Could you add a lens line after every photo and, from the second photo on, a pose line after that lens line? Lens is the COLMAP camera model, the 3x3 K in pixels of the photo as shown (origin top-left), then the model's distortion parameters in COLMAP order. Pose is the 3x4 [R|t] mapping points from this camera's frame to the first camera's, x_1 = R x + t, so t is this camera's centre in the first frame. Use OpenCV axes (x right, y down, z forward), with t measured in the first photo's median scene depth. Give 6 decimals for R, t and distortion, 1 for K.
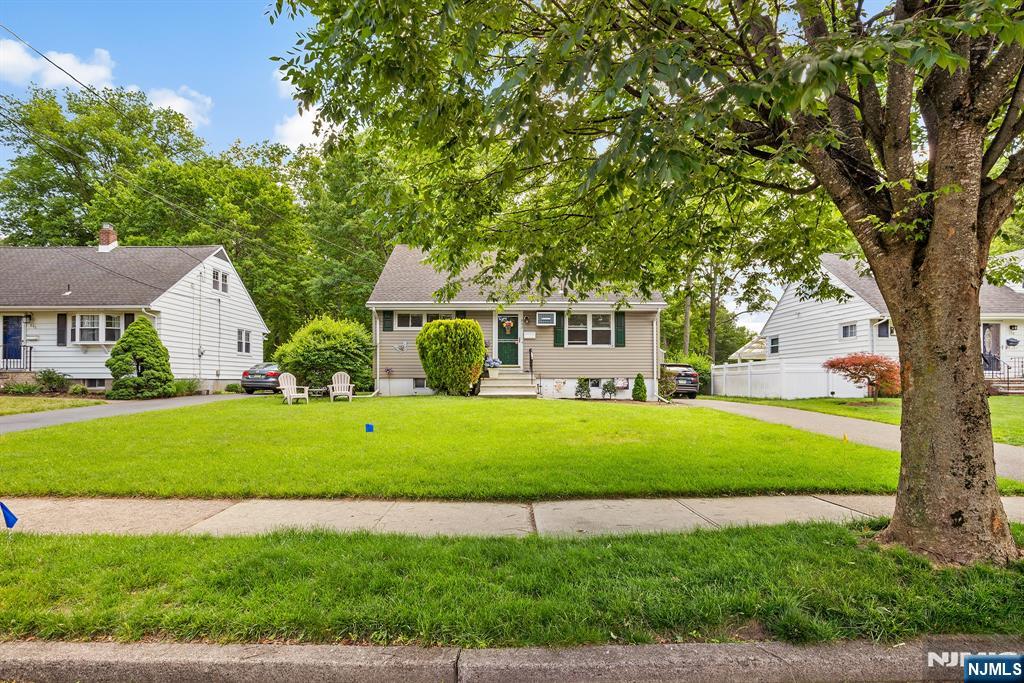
lens RADIAL K [[476.0, 0, 515.4], [0, 476.0, 360.0], [0, 0, 1]] dist [-0.022500, 0.000011]
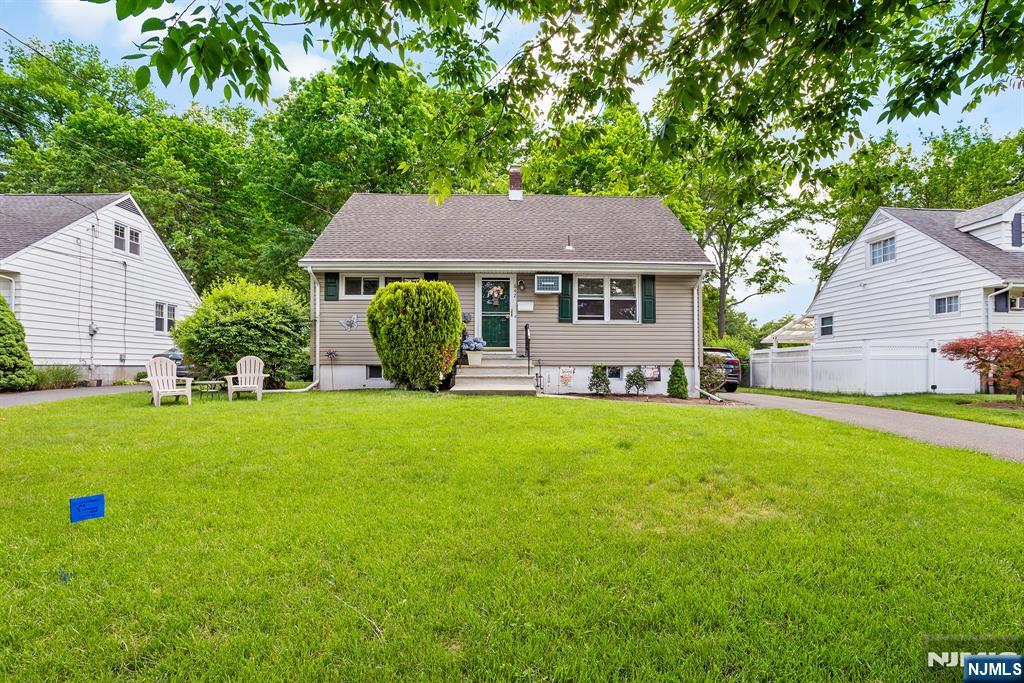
lens RADIAL K [[474.6, 0, 512.1], [0, 474.6, 355.3], [0, 0, 1]] dist [-0.022625, 0.000111]
pose [[0.999970, 0.003147, 0.007030, 0.004586], [-0.003281, 0.999811, 0.019150, 0.008678], [-0.006968, -0.019173, 0.999792, 0.271997]]
